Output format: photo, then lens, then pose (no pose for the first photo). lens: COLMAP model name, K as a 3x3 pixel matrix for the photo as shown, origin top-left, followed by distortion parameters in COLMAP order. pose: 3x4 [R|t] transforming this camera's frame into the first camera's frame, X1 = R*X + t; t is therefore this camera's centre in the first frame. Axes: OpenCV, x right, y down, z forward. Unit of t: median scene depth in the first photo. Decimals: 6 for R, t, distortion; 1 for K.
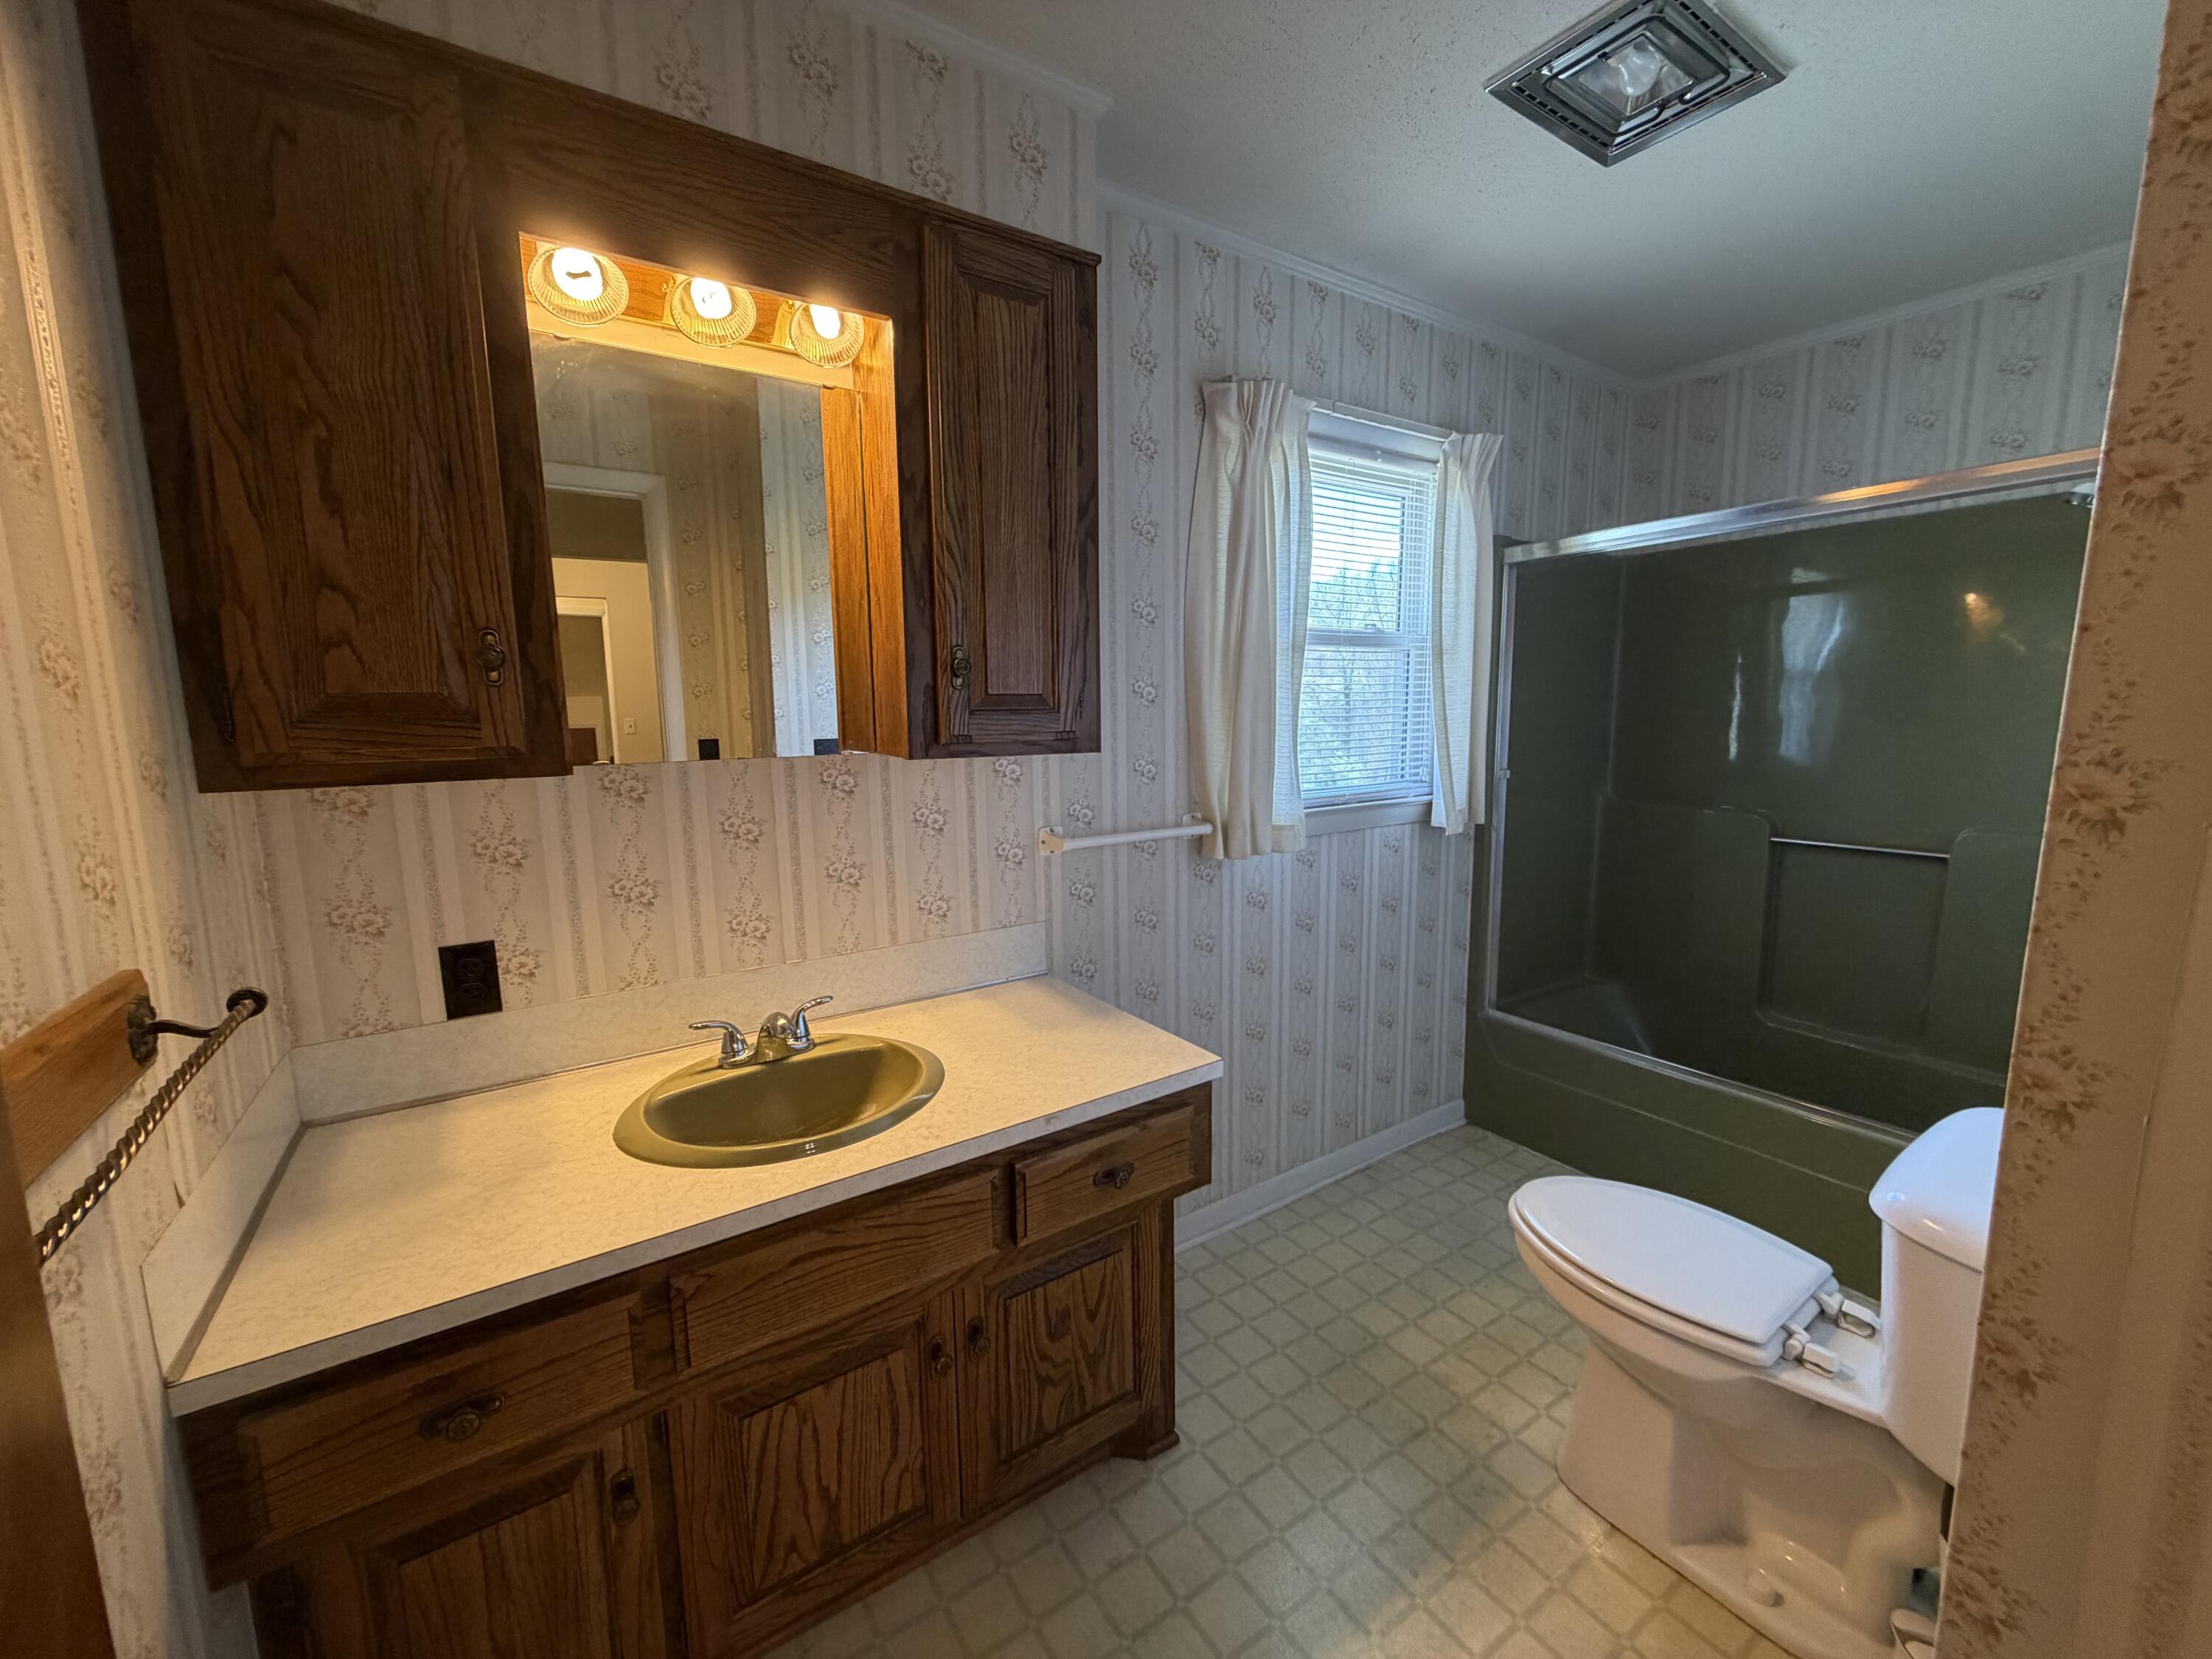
lens RADIAL K [[879.9, 0, 1099.8], [0, 879.9, 822.7], [0, 0, 1]] dist [0.000929, -0.000020]
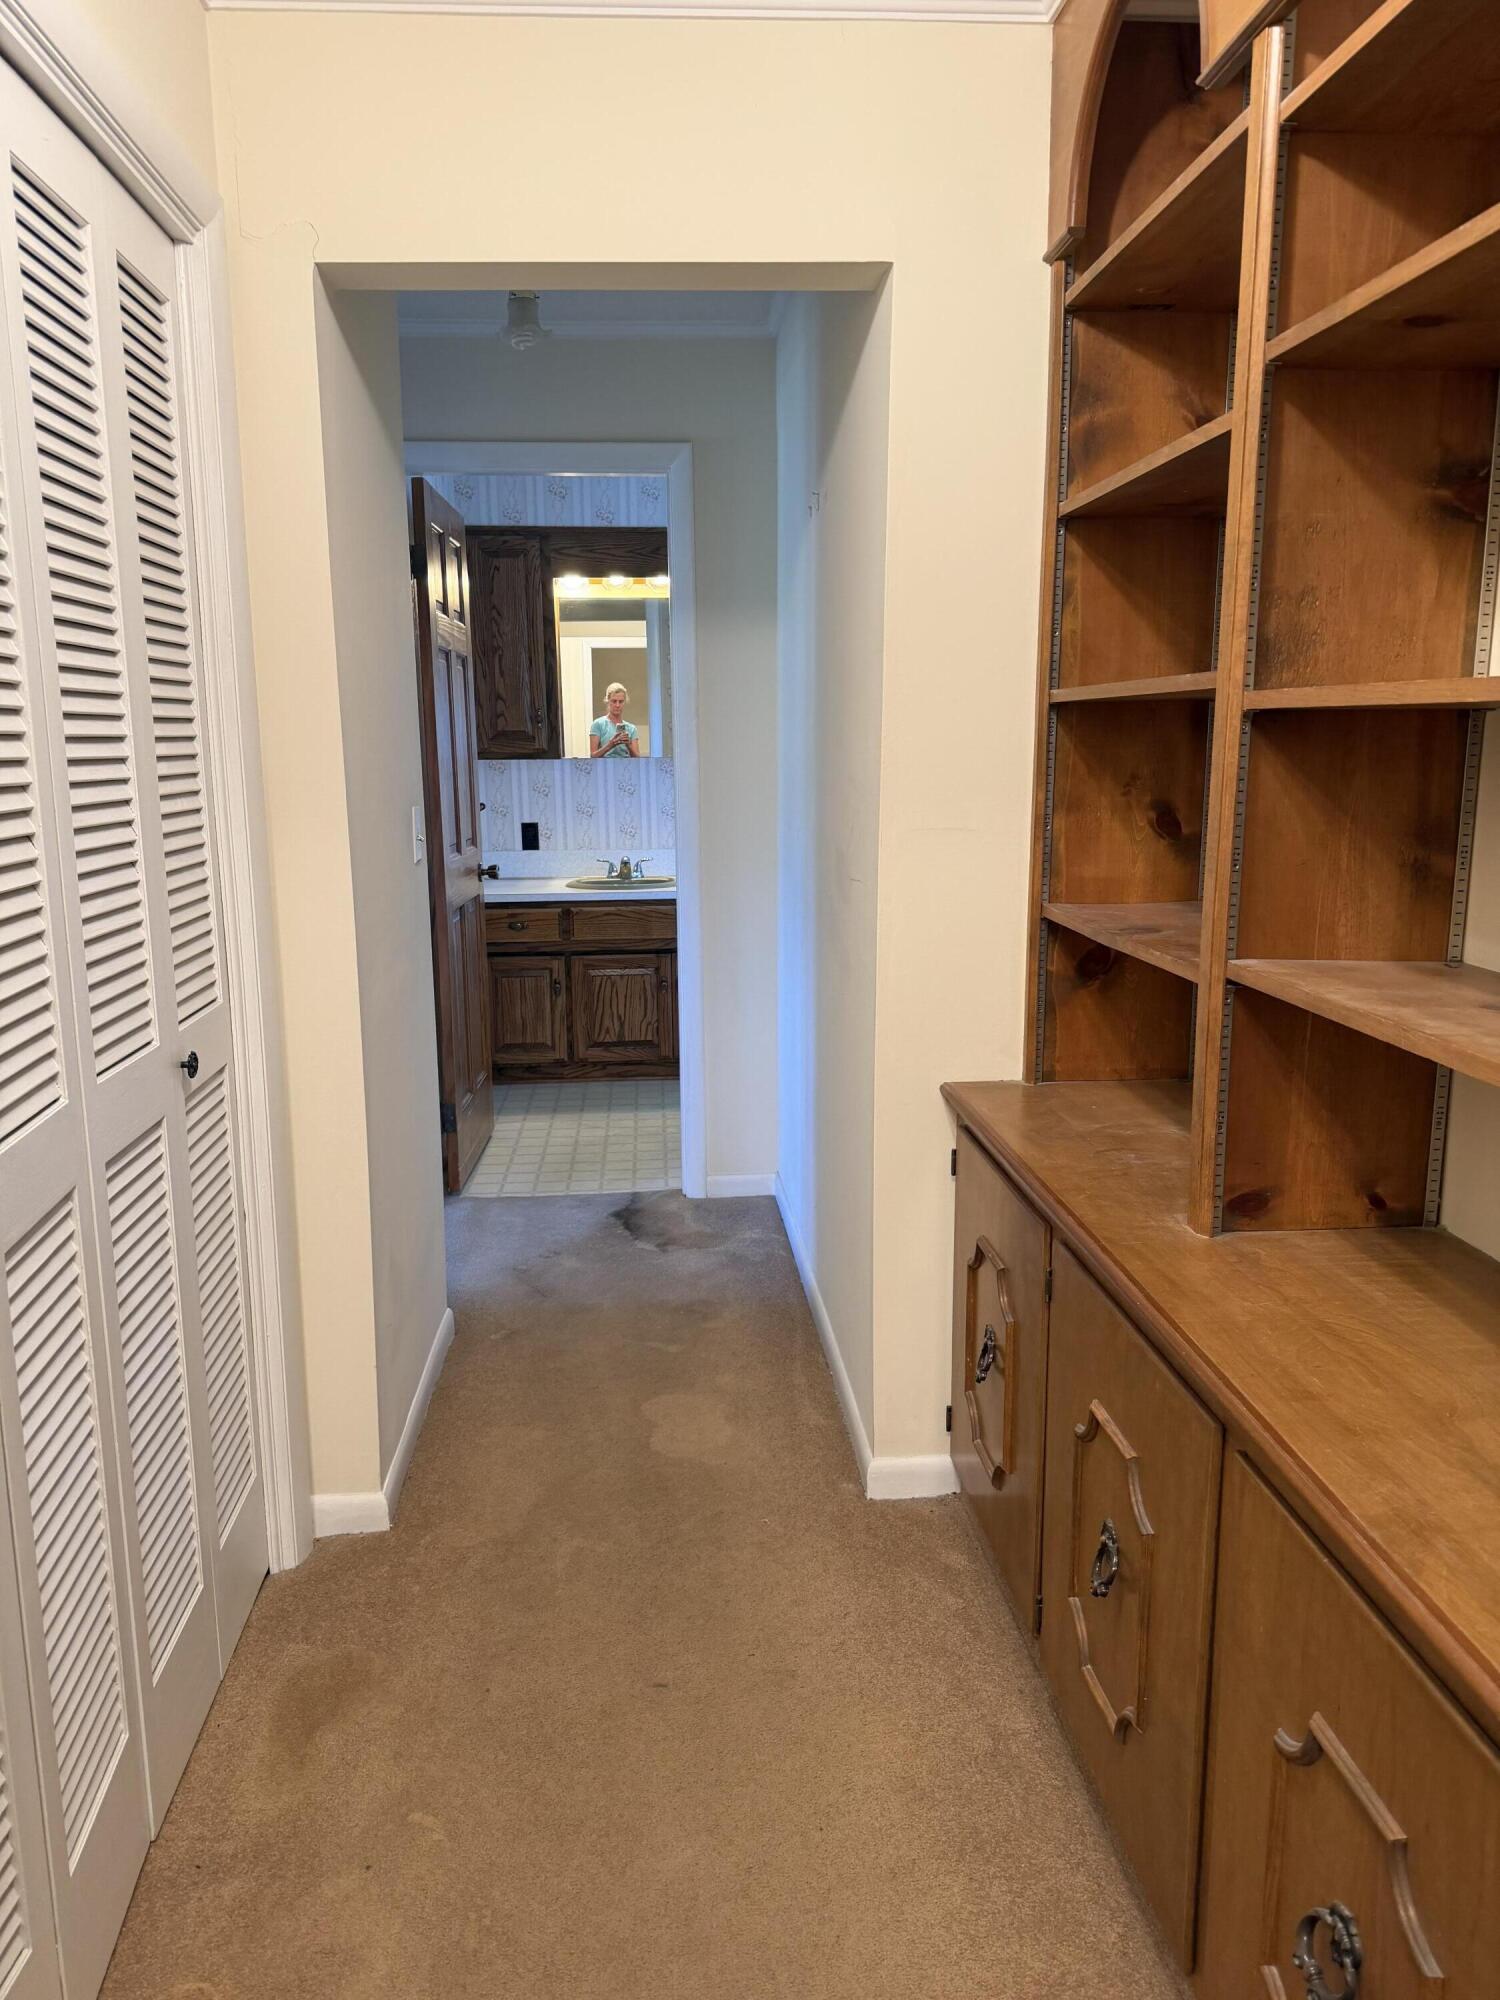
lens RADIAL K [[1397.8, 0, 750.0], [0, 1397.8, 1000.0], [0, 0, 1]] dist [0.058691, -0.000623]
pose [[0.874676, 0.094276, -0.475451, 2.275966], [-0.068444, 0.995097, 0.071401, 0.372991], [0.479851, -0.029911, 0.876840, -2.848104]]
